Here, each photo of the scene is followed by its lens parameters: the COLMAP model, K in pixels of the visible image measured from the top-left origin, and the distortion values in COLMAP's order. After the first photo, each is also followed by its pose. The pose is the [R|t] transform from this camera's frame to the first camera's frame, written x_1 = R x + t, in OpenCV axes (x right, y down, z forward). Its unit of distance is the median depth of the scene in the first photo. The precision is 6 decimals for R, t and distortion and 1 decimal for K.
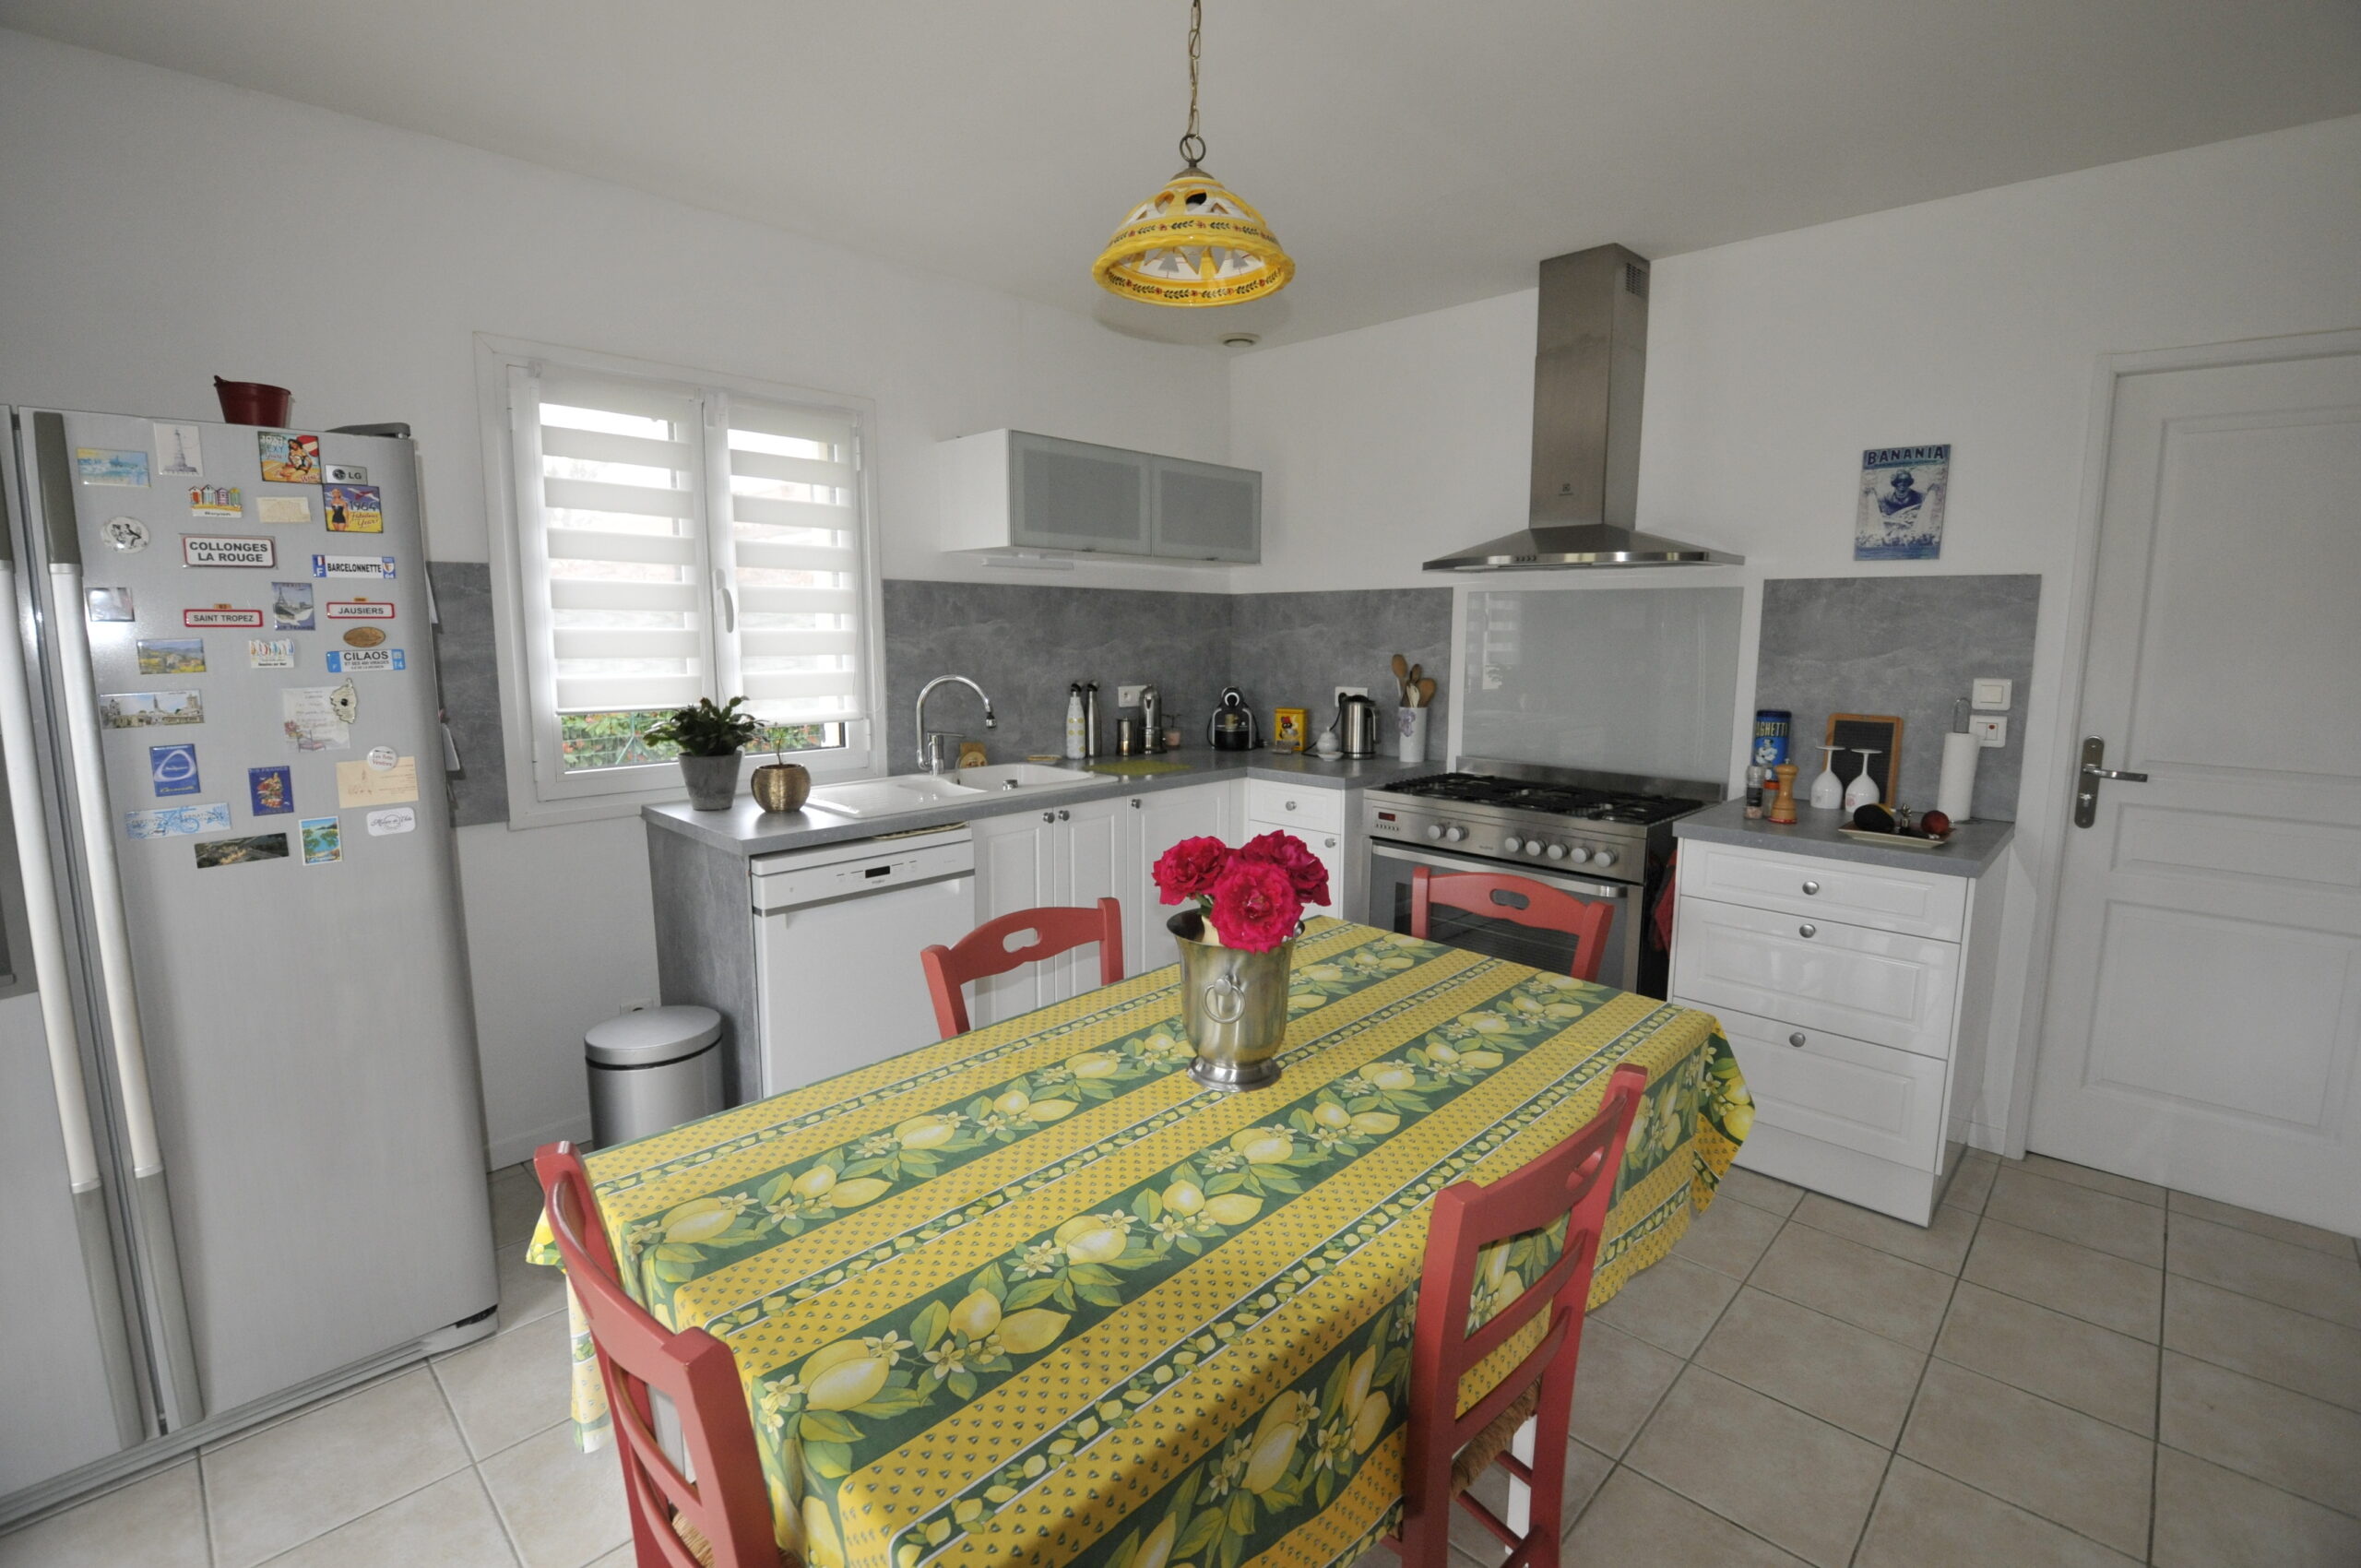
lens RADIAL K [[1036.6, 0, 1178.8], [0, 1036.6, 775.4], [0, 0, 1]] dist [0.001222, -0.017164]
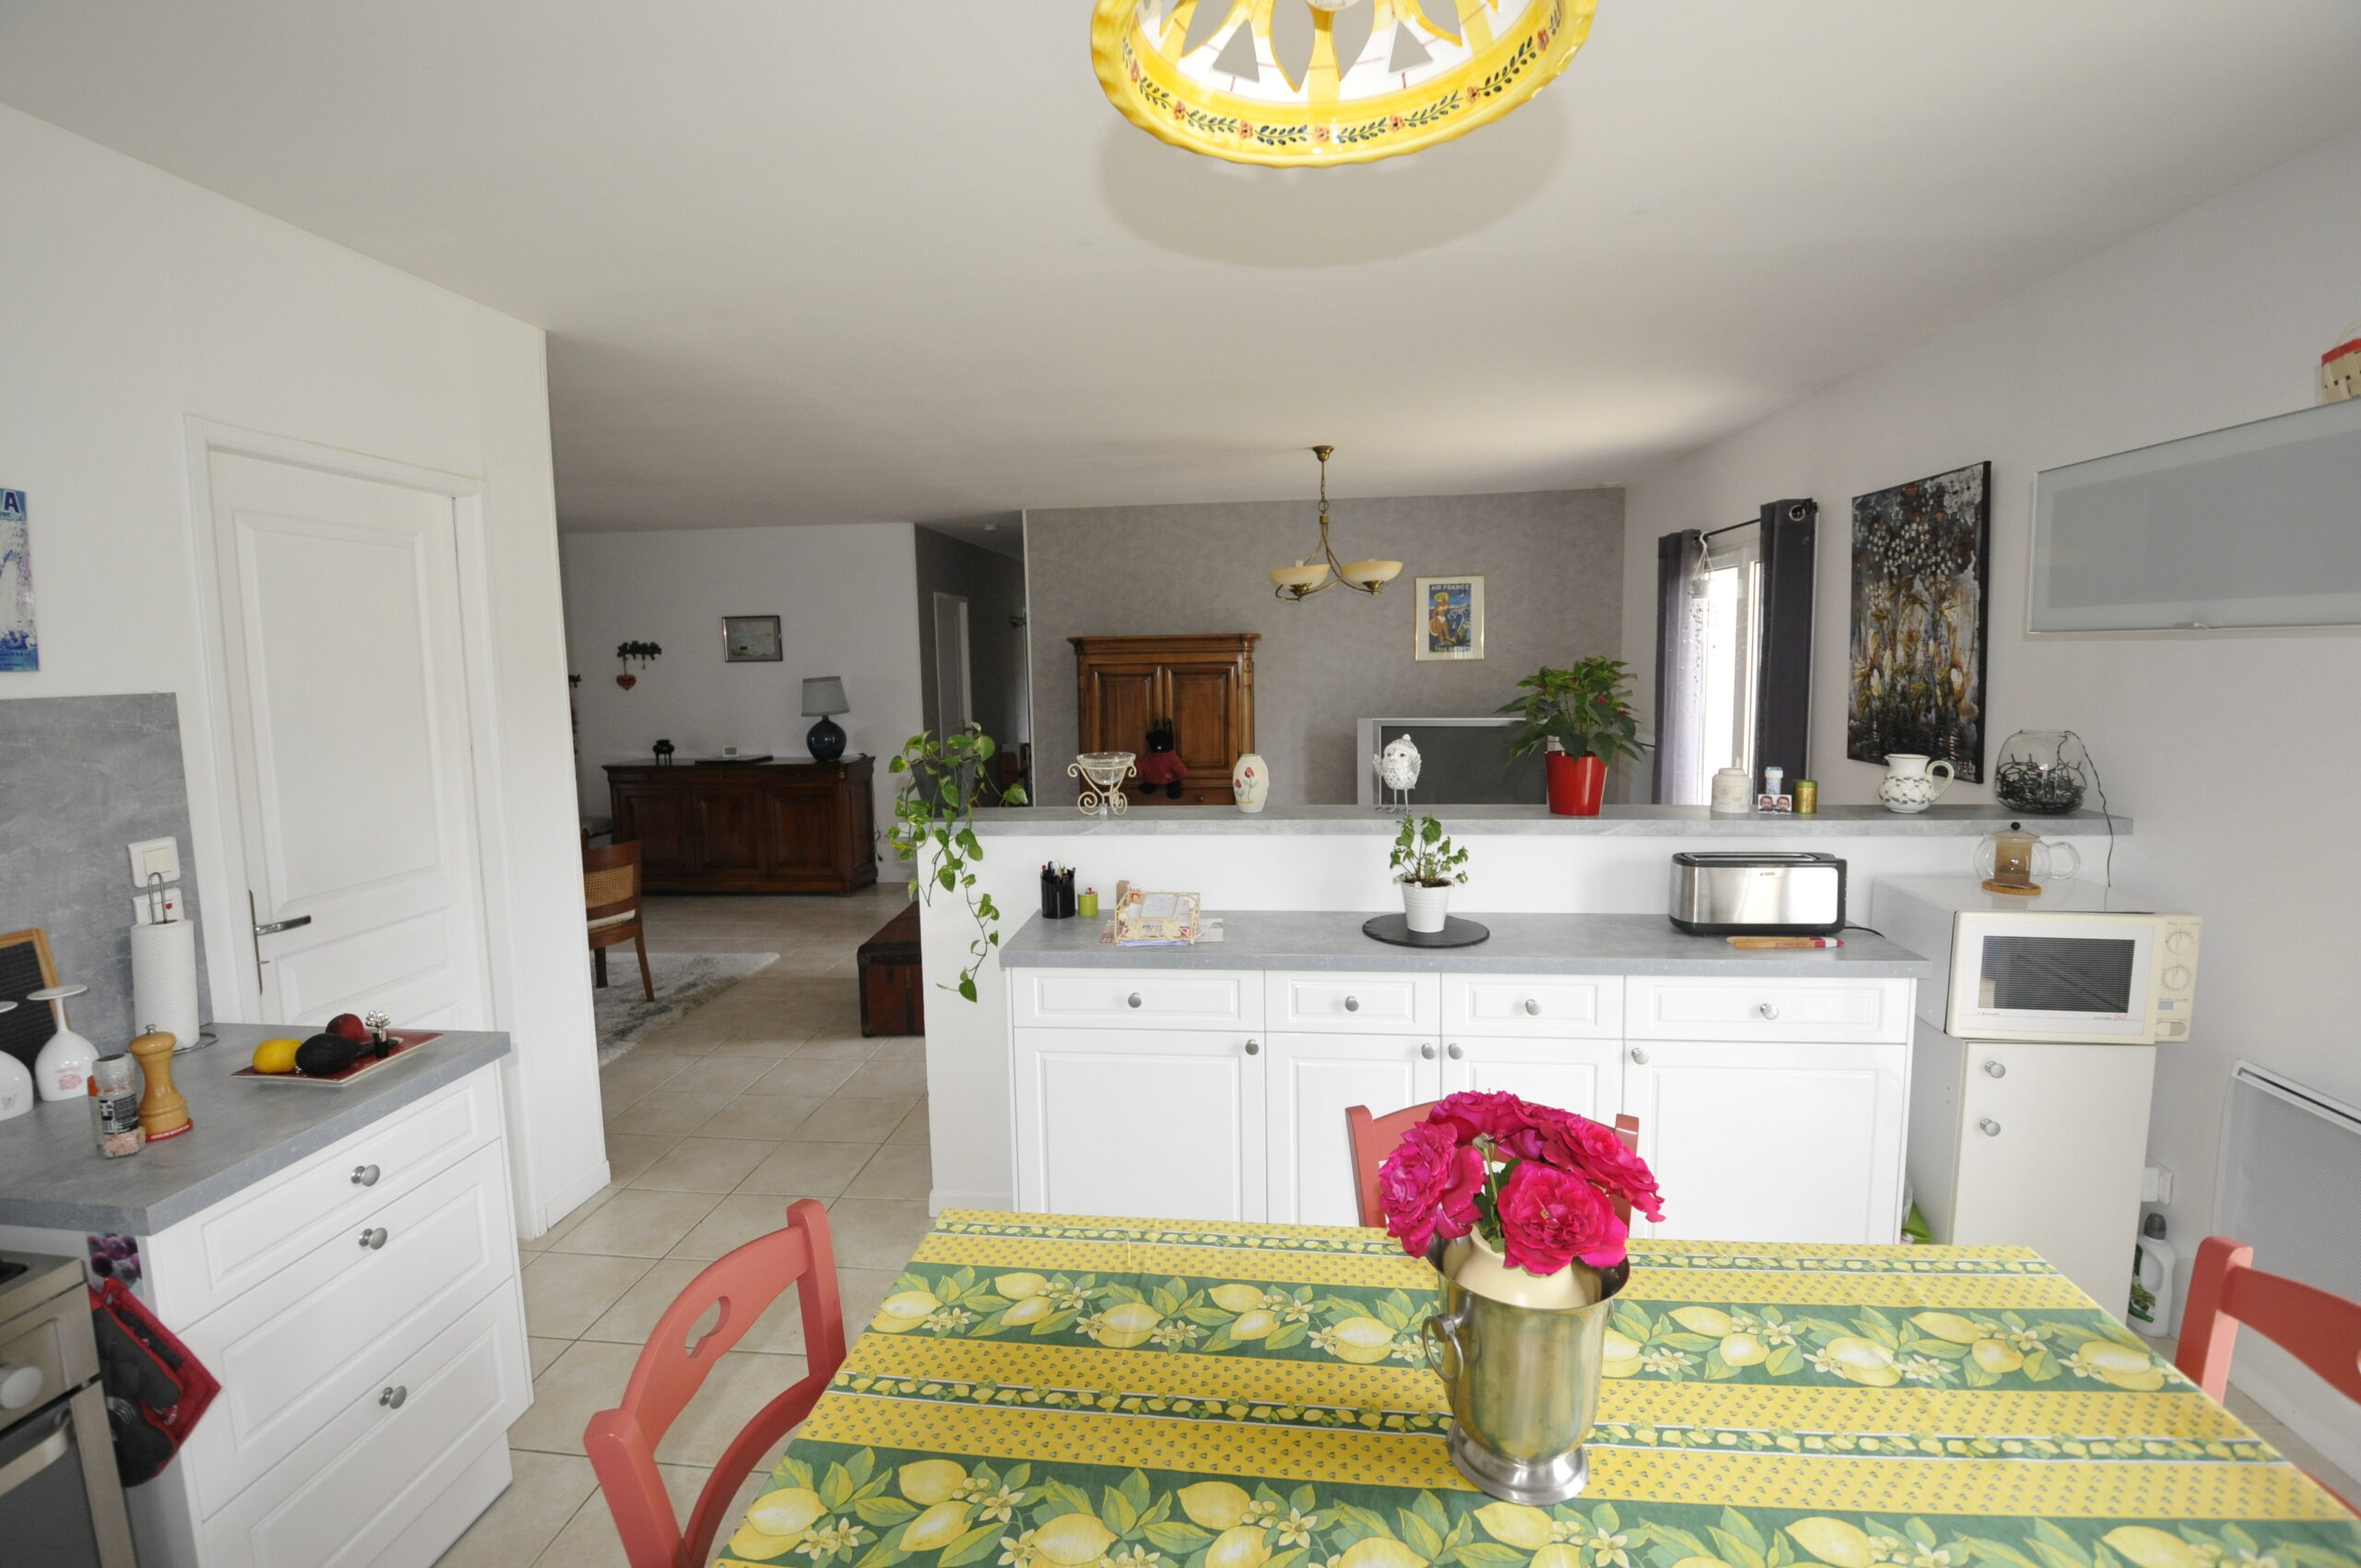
lens RADIAL K [[1036.6, 0, 1186.8], [0, 1036.6, 773.3], [0, 0, 1]] dist [0.001222, -0.017164]
pose [[-0.617528, -0.082159, 0.782246, -0.163169], [0.127531, 0.970911, 0.202651, -0.168910], [-0.776141, 0.224904, -0.589087, 0.762230]]
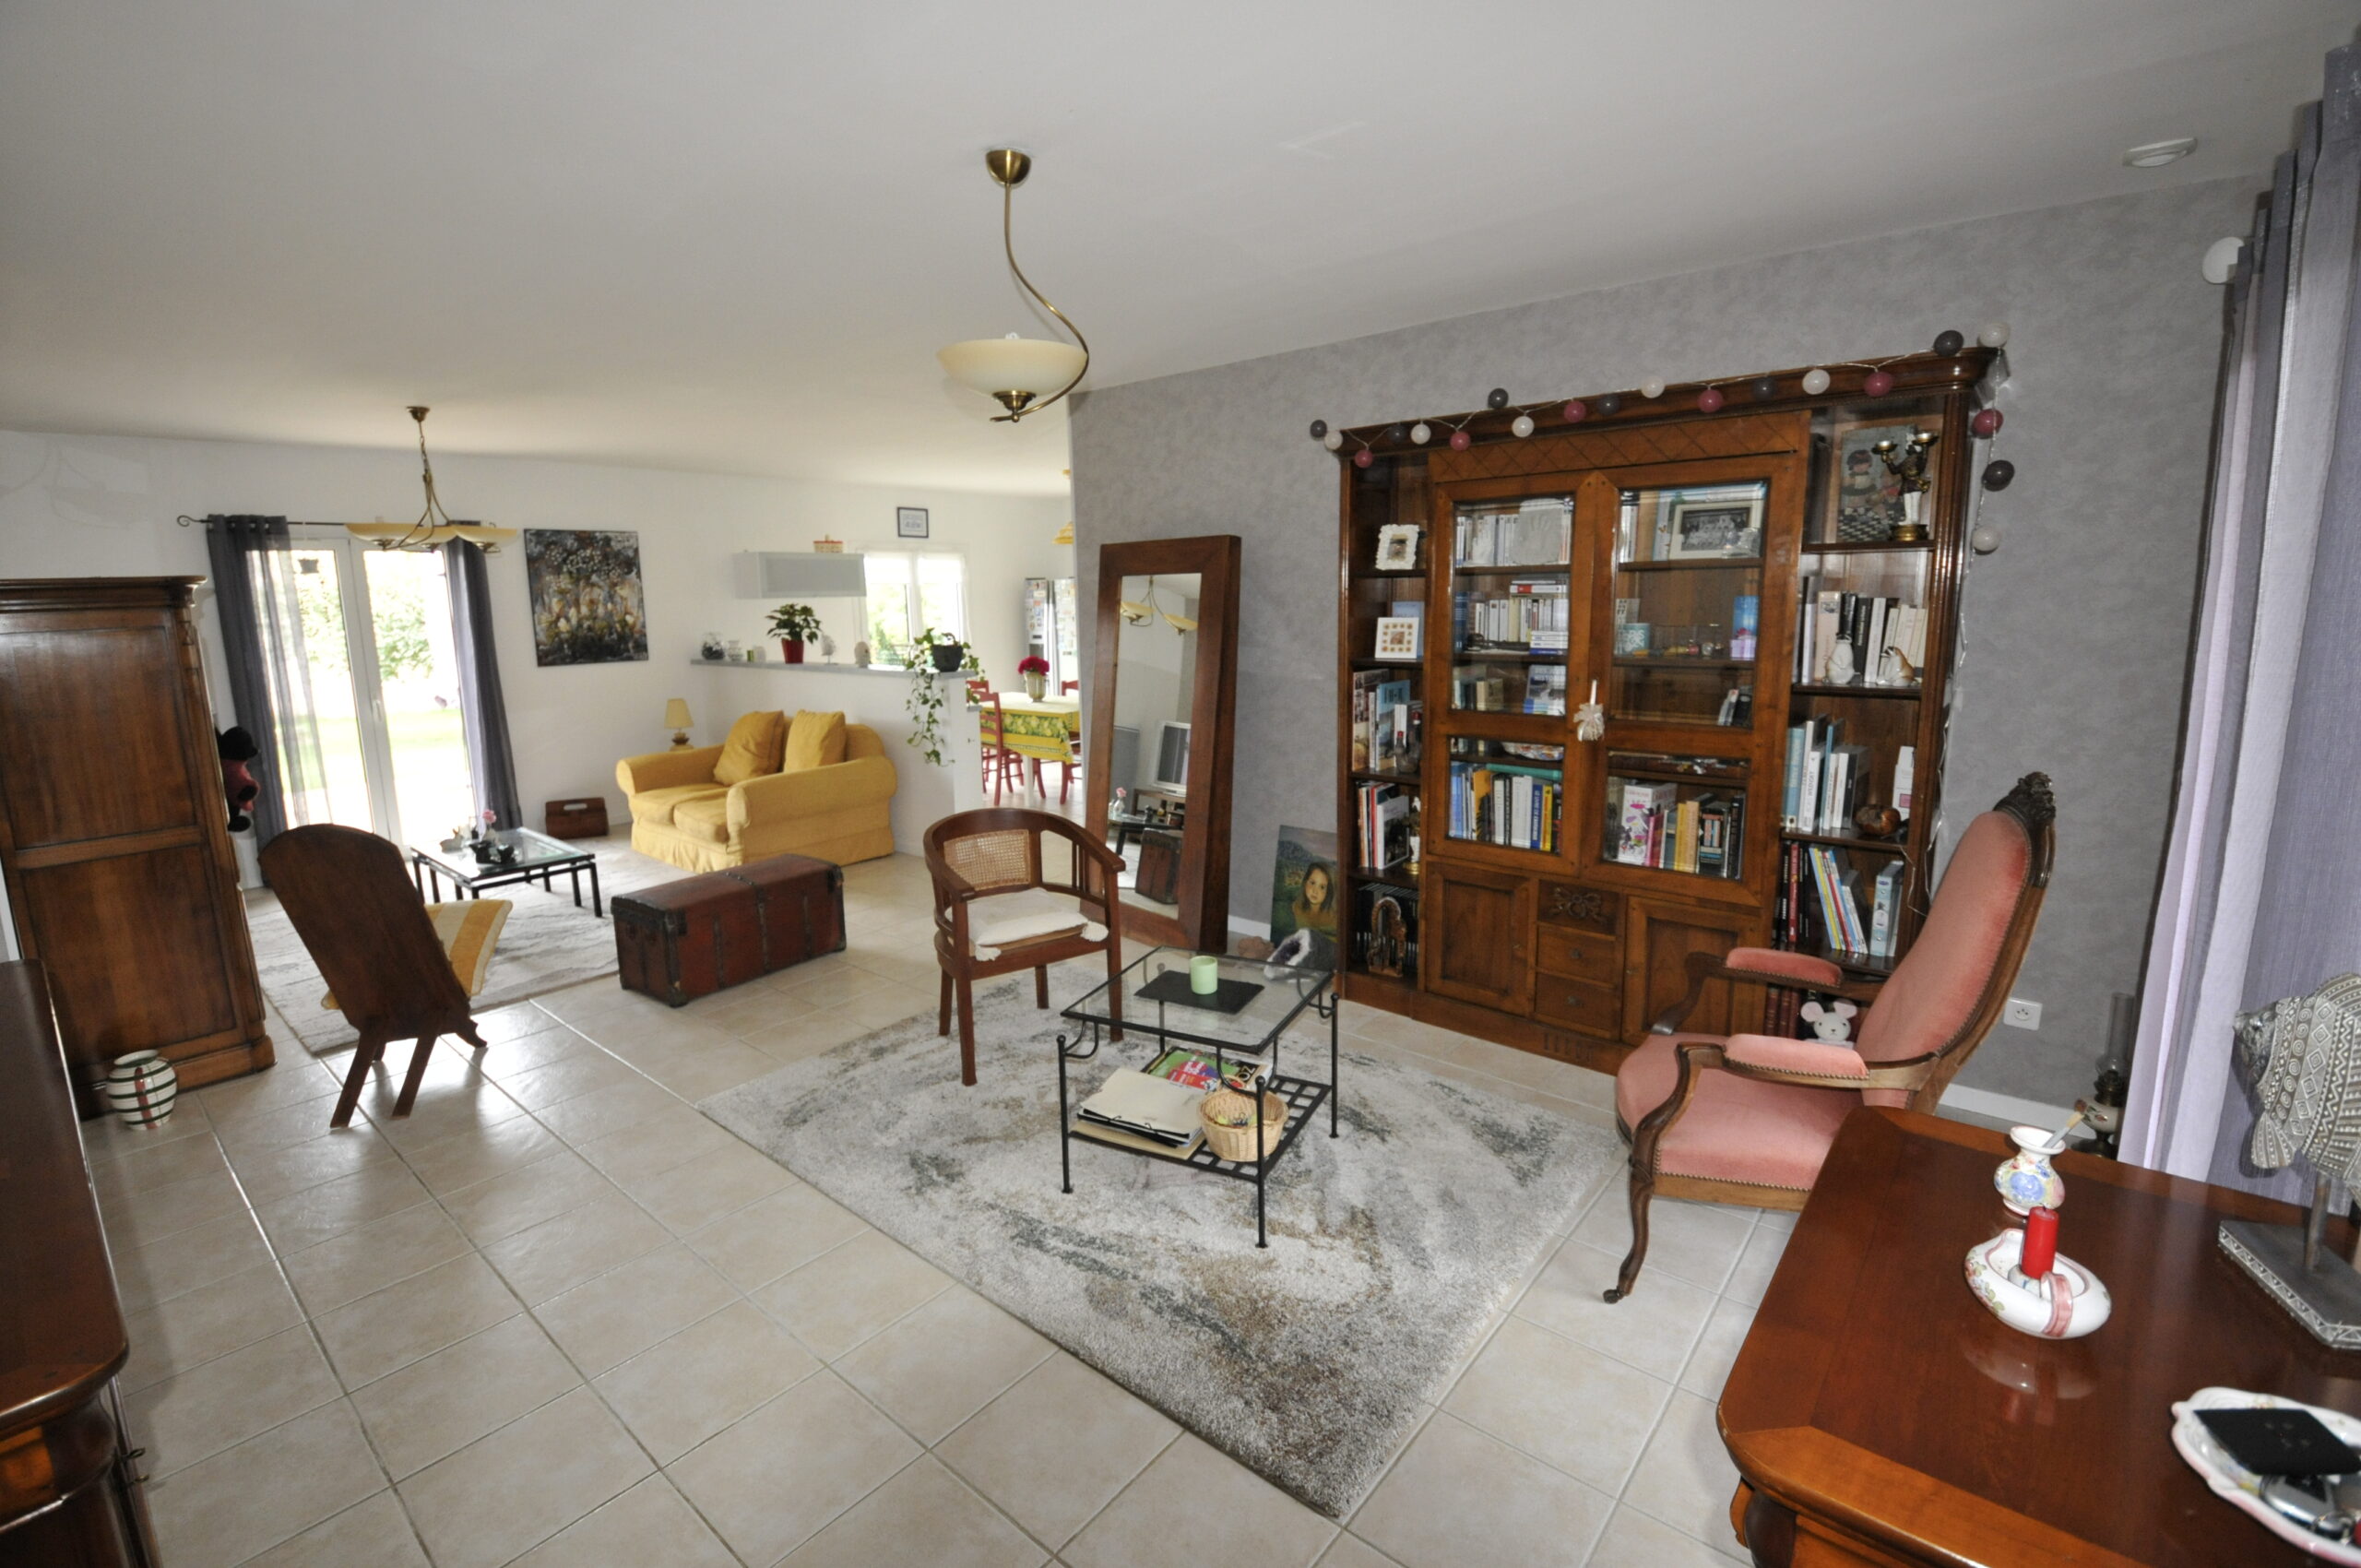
lens RADIAL K [[1036.6, 0, 1191.5], [0, 1036.6, 762.0], [0, 0, 1]] dist [0.001222, -0.017164]
pose [[0.075451, 0.153834, -0.985212, 2.764669], [-0.119416, 0.982312, 0.144236, -0.137274], [0.989973, 0.106767, 0.092486, 0.682861]]
